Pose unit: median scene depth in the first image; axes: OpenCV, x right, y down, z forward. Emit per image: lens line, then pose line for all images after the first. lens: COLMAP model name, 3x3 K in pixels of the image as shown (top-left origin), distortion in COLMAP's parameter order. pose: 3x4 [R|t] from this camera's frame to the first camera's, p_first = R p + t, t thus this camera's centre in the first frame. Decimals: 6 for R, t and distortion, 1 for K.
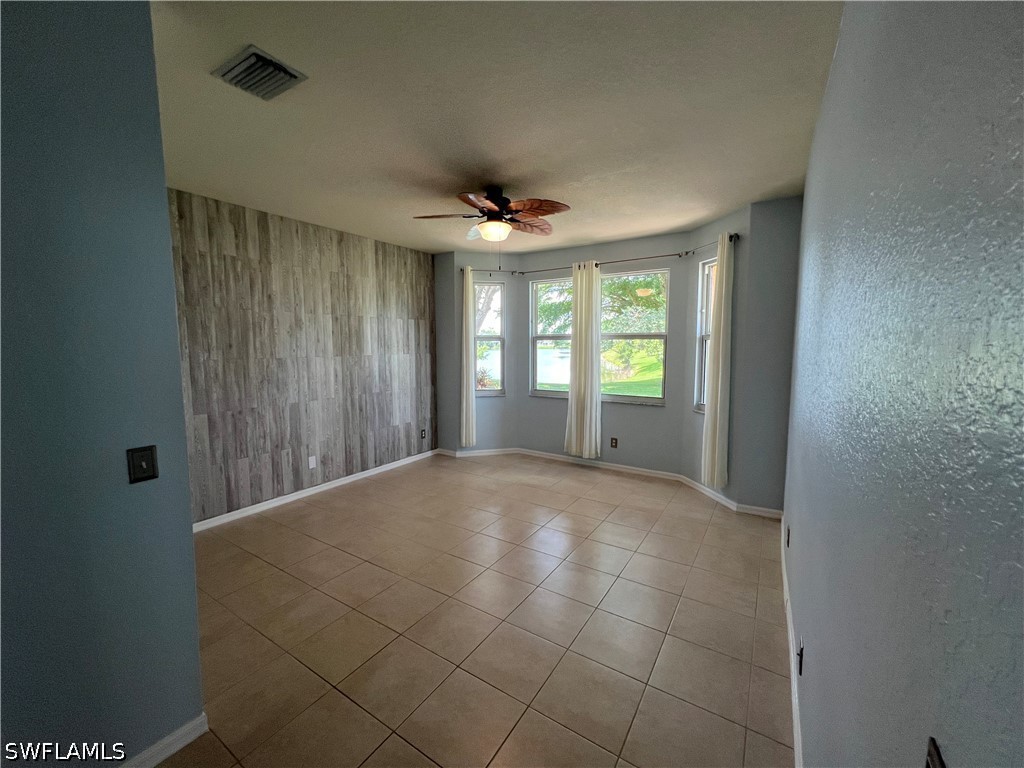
lens RADIAL K [[412.9, 0, 514.9], [0, 412.9, 385.0], [0, 0, 1]] dist [-0.000113, 0.000108]
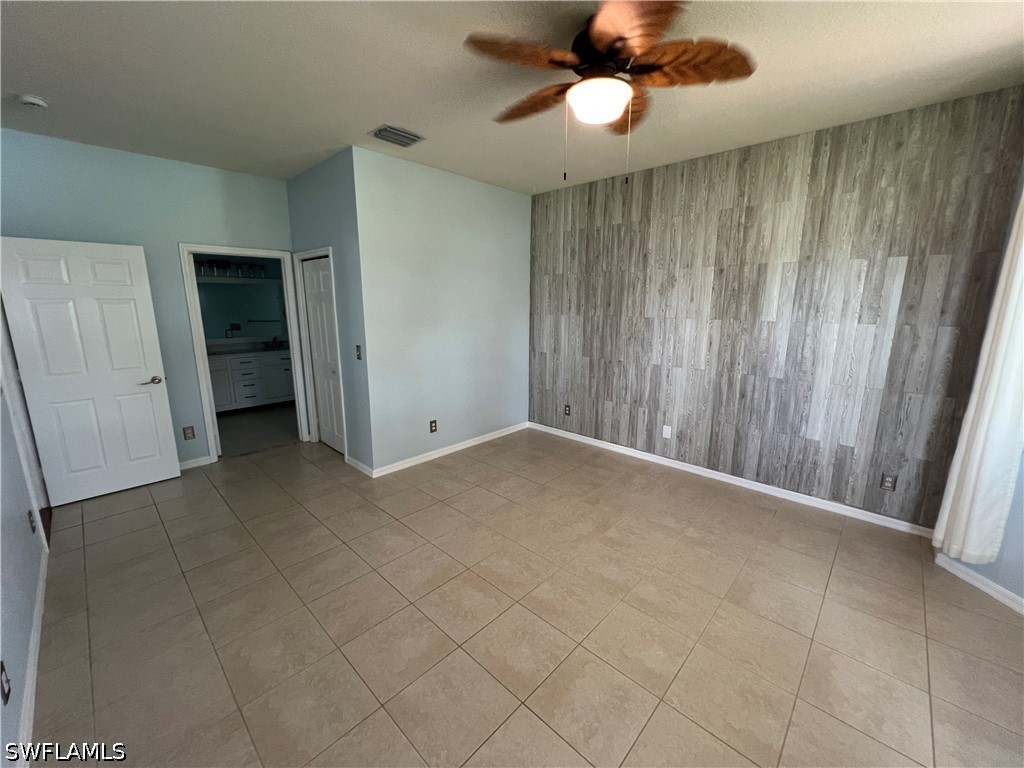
lens RADIAL K [[409.8, 0, 513.9], [0, 409.8, 385.2], [0, 0, 1]] dist [-0.004193, 0.000931]
pose [[-0.184938, 0.198761, -0.962441, 0.430222], [-0.102688, 0.970065, 0.220067, -0.081171], [0.977371, 0.139530, -0.158992, 0.770859]]
